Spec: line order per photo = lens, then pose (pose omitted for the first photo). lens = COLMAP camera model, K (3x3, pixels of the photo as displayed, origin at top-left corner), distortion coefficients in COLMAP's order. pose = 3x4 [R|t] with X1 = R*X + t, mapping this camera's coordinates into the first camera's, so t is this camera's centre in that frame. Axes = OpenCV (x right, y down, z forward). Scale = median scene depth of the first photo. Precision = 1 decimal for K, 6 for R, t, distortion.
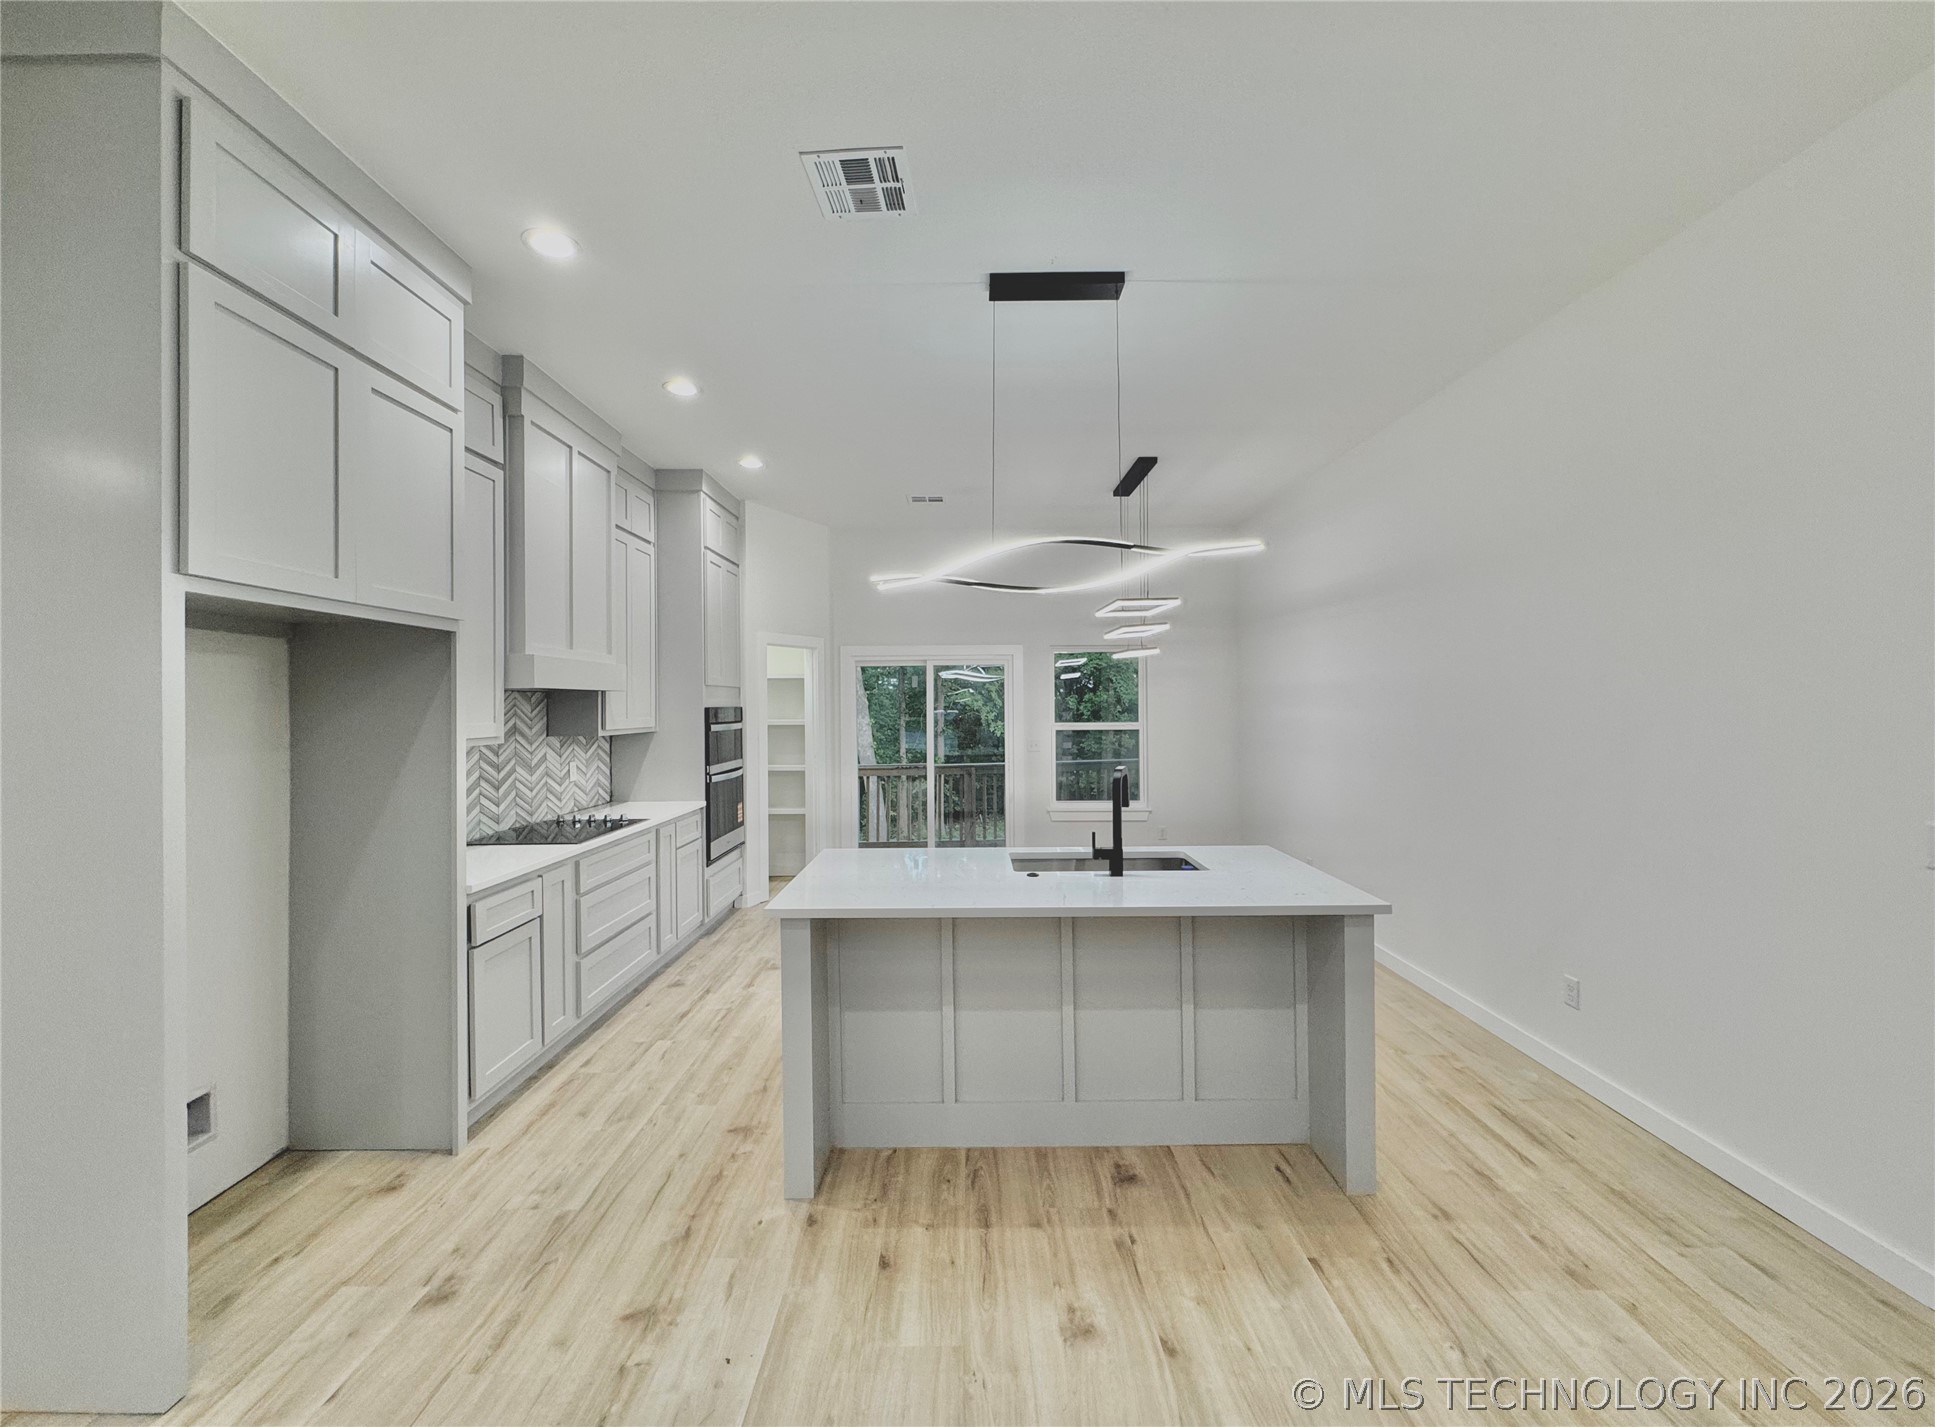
lens RADIAL K [[773.8, 0, 964.2], [0, 773.8, 701.9], [0, 0, 1]] dist [-0.000941, -0.000009]
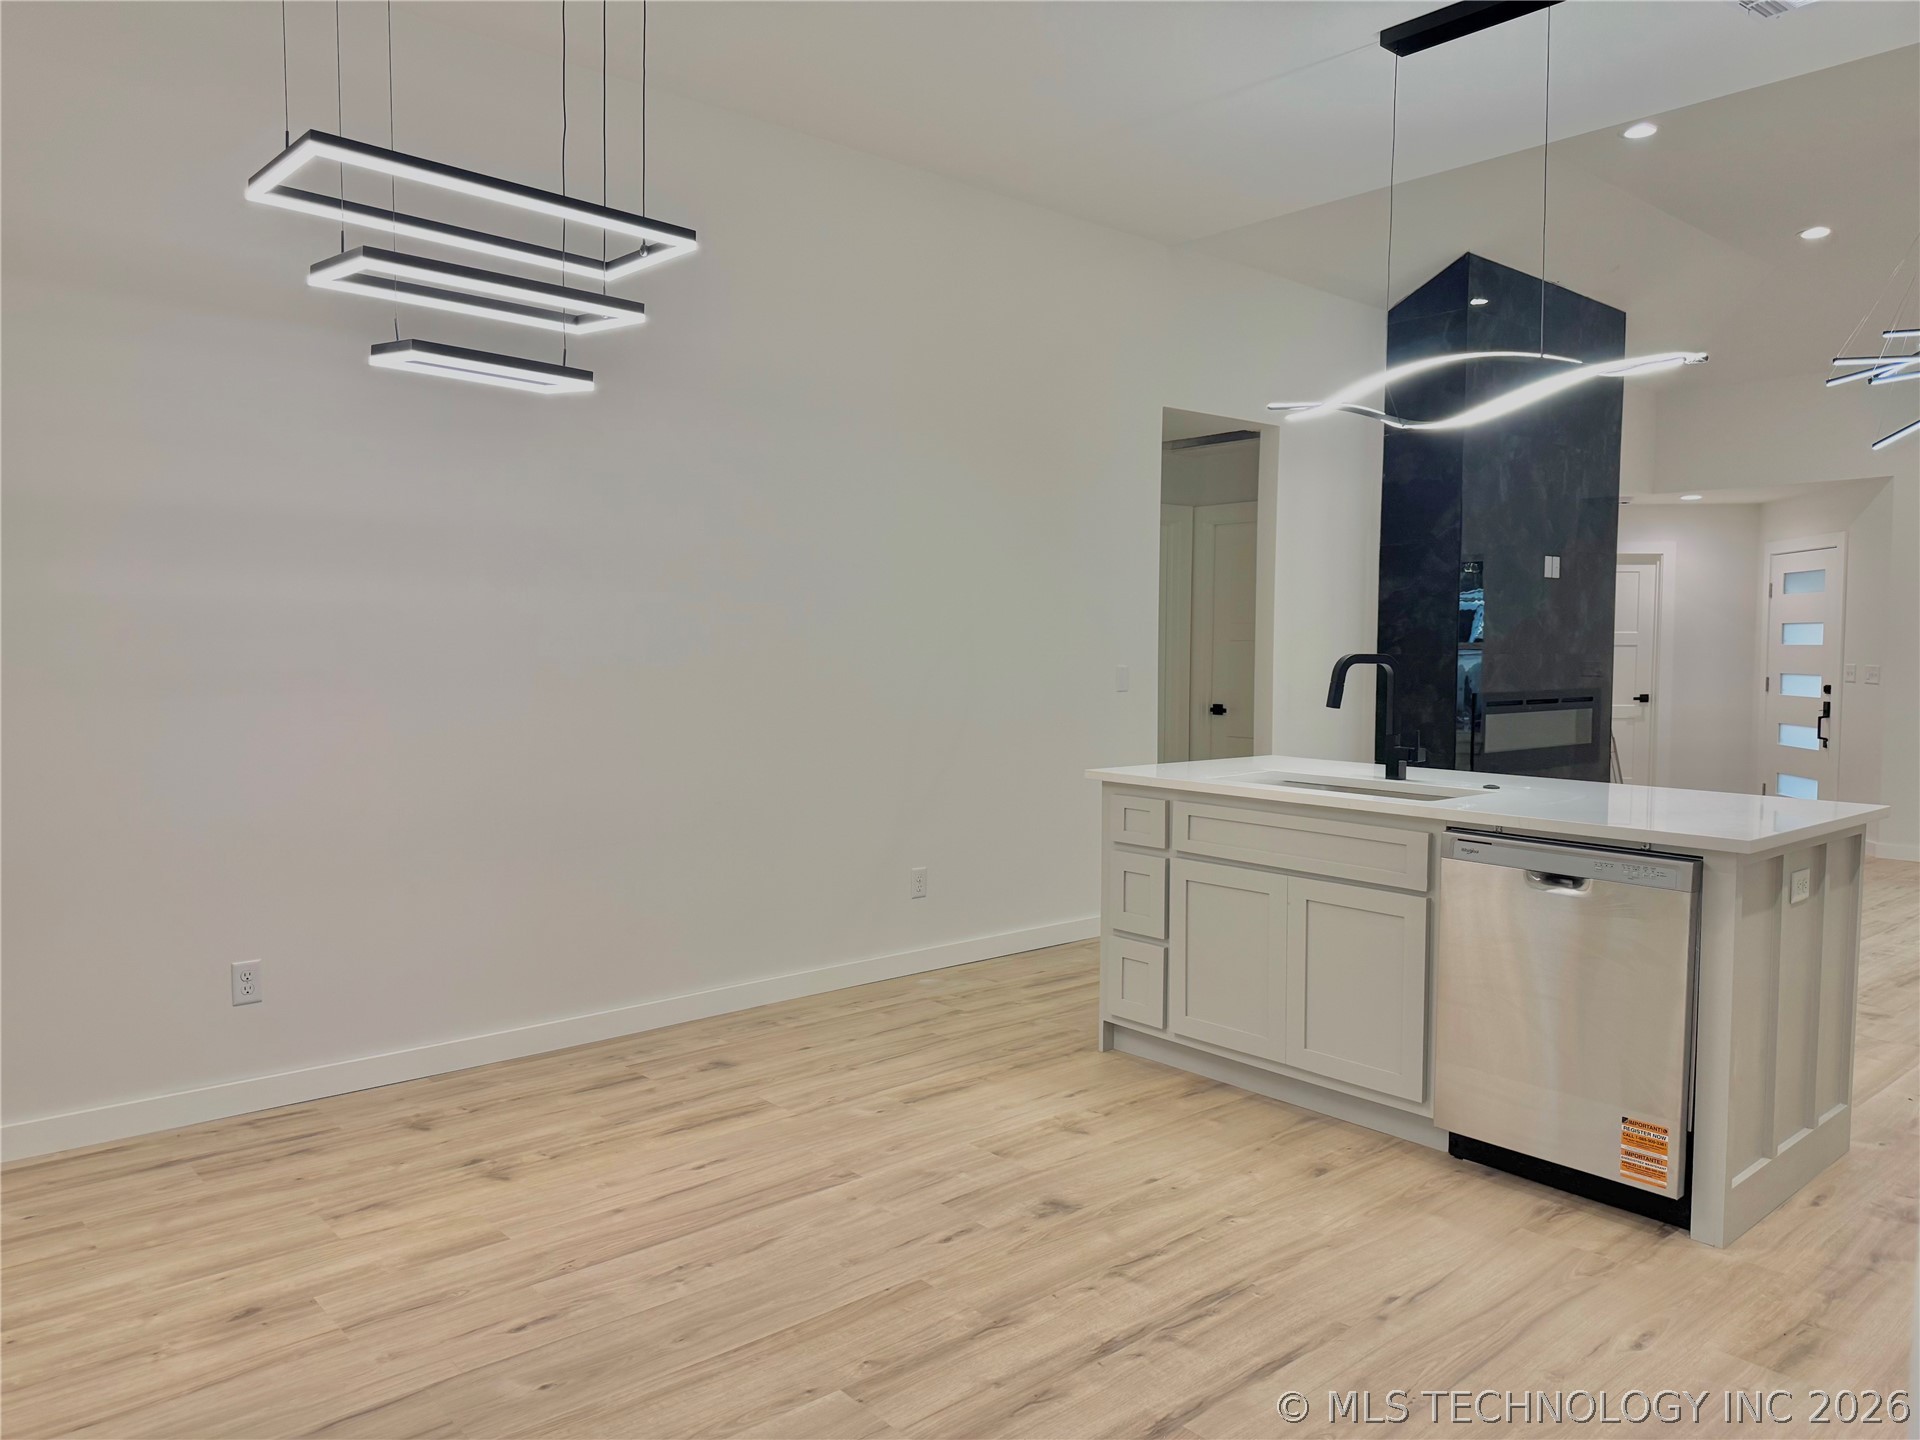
lens RADIAL K [[1365.0, 0, 985.7], [0, 1365.0, 719.1], [0, 0, 1]] dist [0.059843, -0.045348]
pose [[-0.679054, -0.041064, 0.732938, -0.480821], [-0.006960, 0.998749, 0.049508, 0.071760], [-0.734055, 0.028517, -0.678491, 1.898657]]
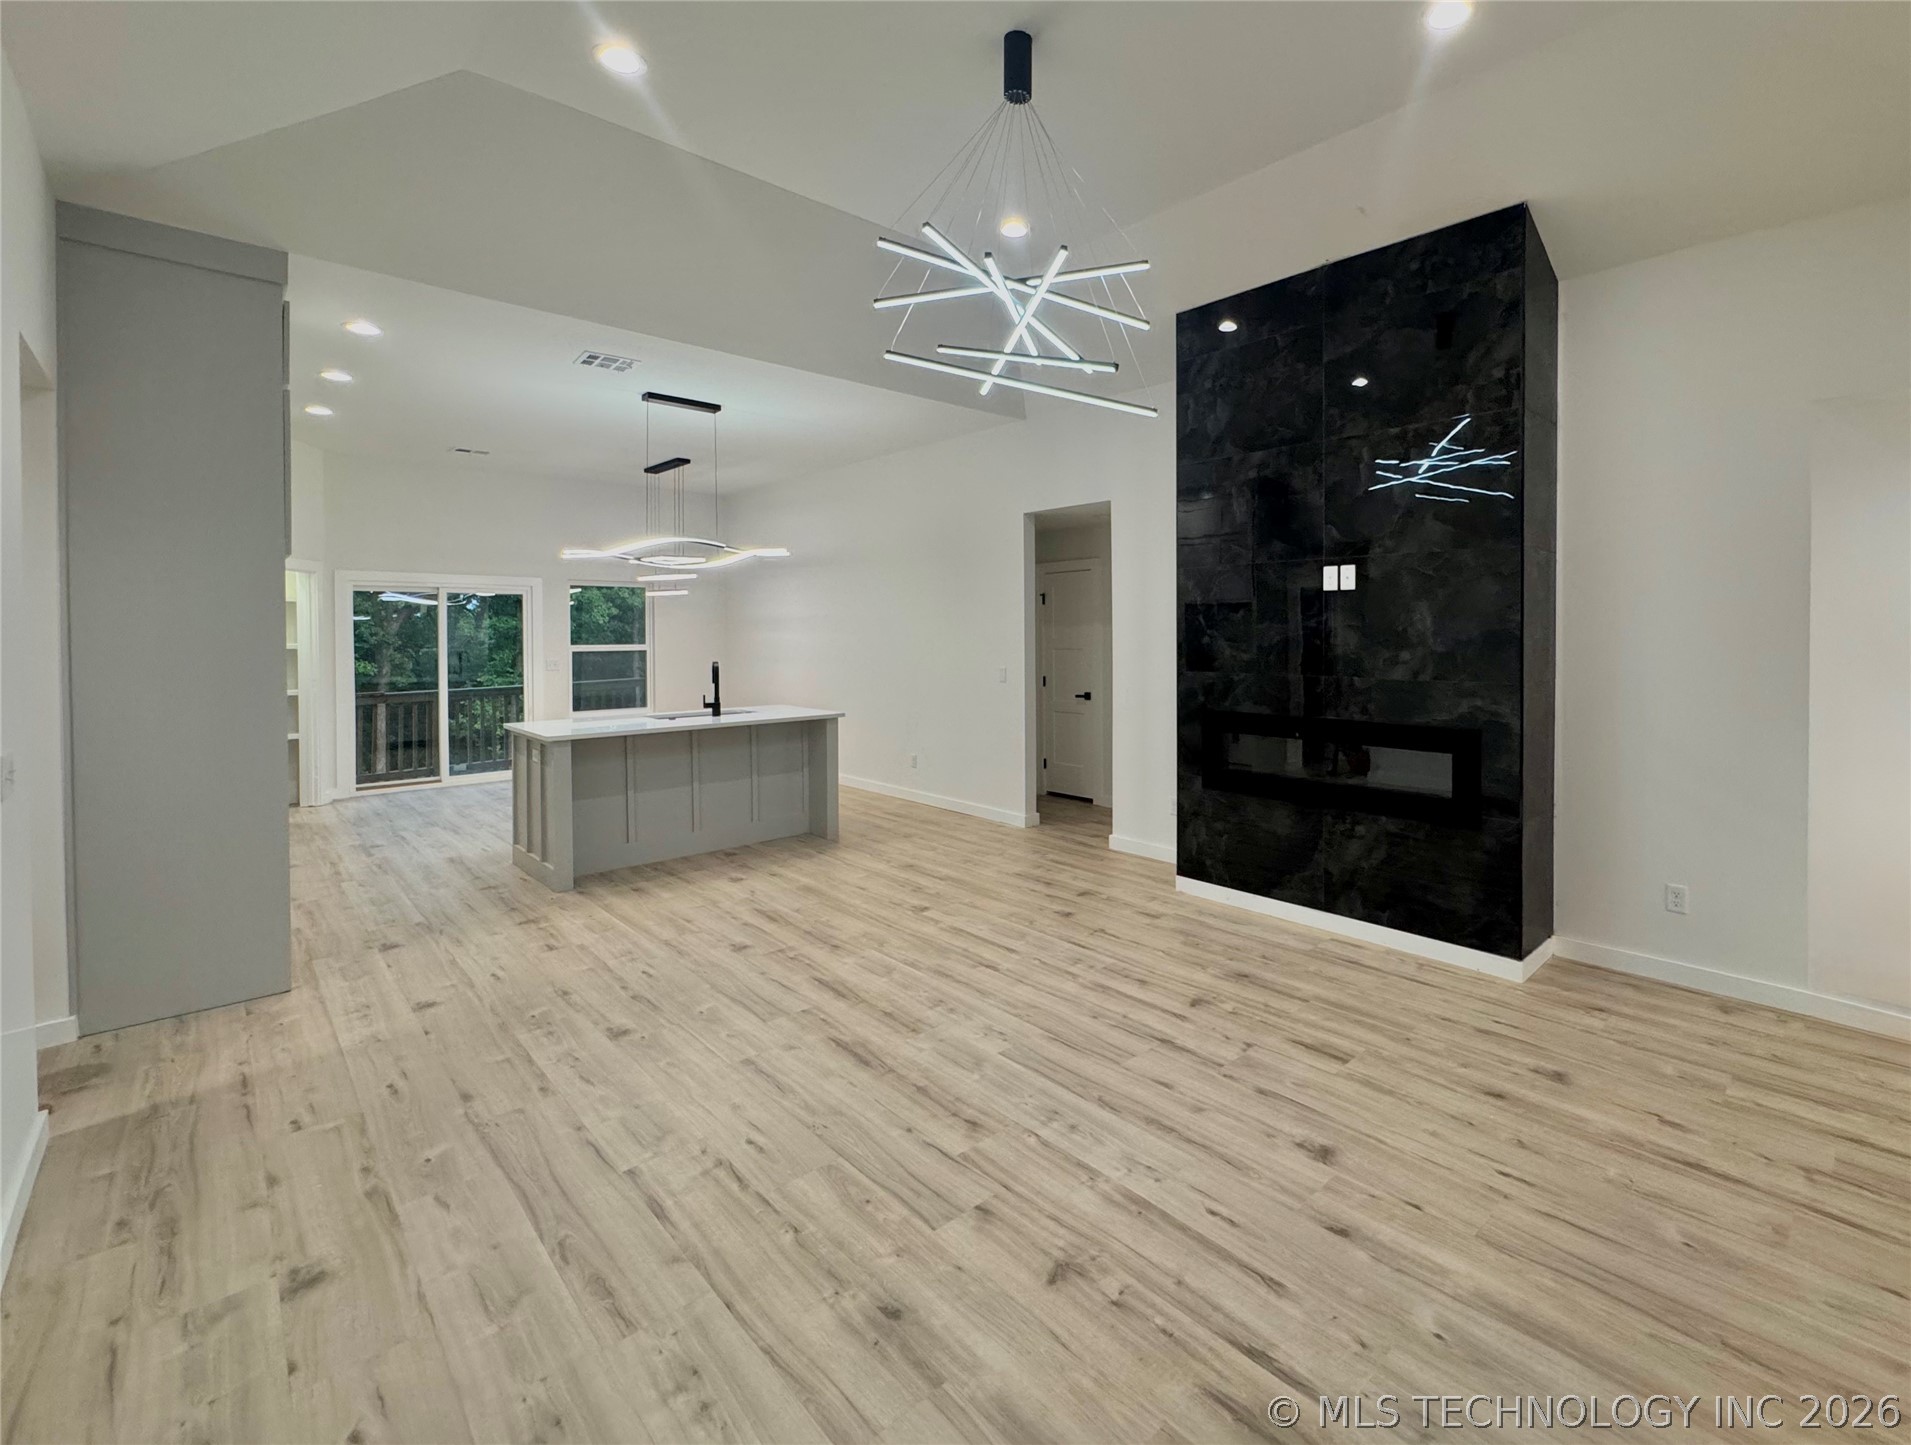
lens RADIAL K [[861.6, 0, 1069.5], [0, 861.6, 639.1], [0, 0, 1]] dist [-0.002924, 0.000806]
pose [[0.697906, -0.002760, 0.716185, -0.594208], [-0.004506, 0.999956, 0.008245, 0.007071], [-0.716176, -0.008982, 0.697862, -0.924668]]
